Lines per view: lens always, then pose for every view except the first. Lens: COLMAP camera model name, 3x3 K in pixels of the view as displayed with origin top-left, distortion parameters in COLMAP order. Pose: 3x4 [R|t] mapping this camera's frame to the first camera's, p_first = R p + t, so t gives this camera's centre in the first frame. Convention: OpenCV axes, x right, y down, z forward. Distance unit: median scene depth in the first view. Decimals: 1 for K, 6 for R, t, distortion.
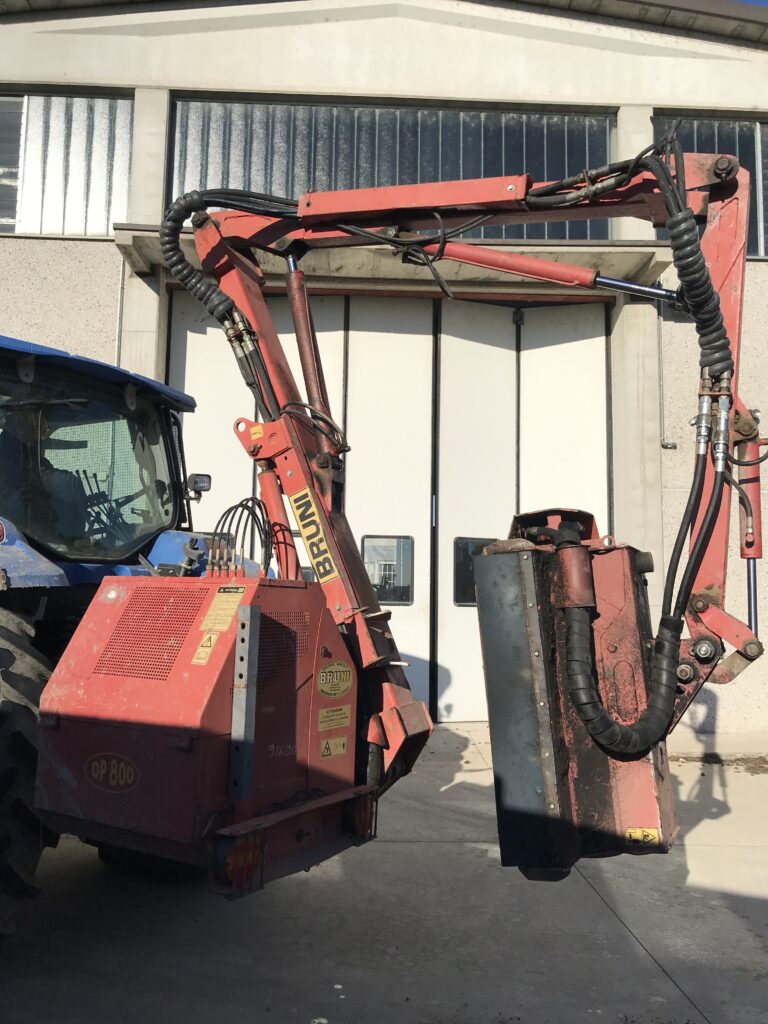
lens RADIAL K [[840.2, 0, 384.0], [0, 840.2, 512.0], [0, 0, 1]] dist [0.049310, -0.003563]
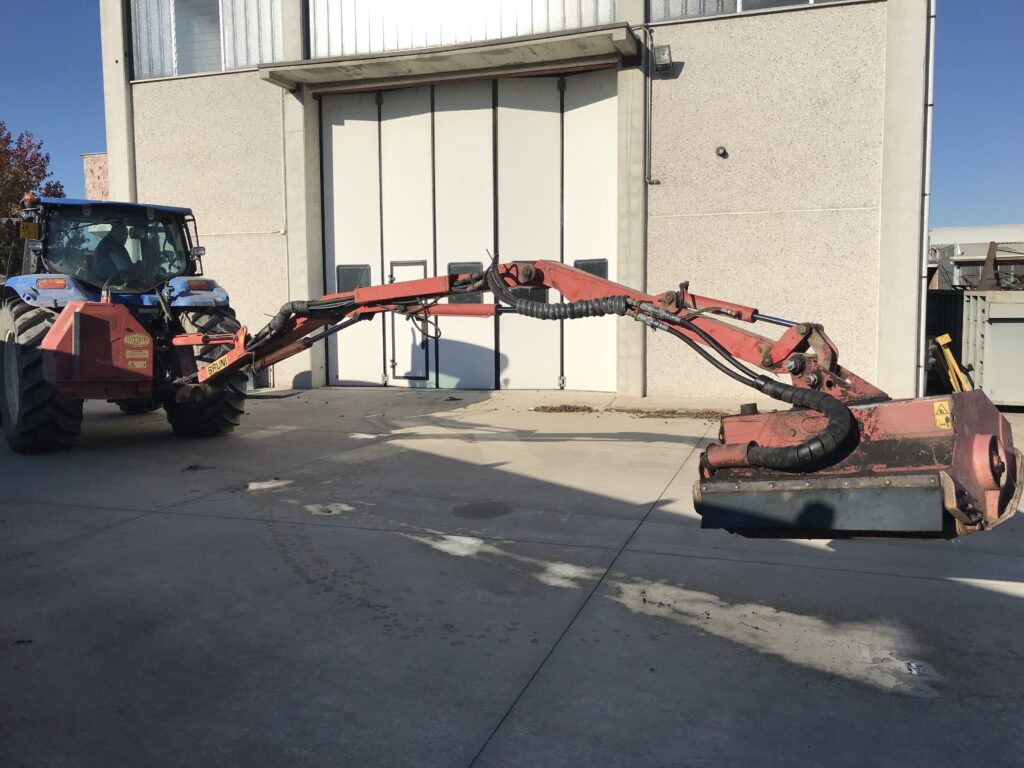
lens RADIAL K [[825.0, 0, 512.0], [0, 825.0, 384.0], [0, 0, 1]] dist [-0.001216, -0.003246]
pose [[0.944851, -0.001360, -0.327497, 0.542889], [0.063340, 0.981869, 0.178663, -0.014346], [0.321316, -0.189554, 0.927807, -0.296411]]
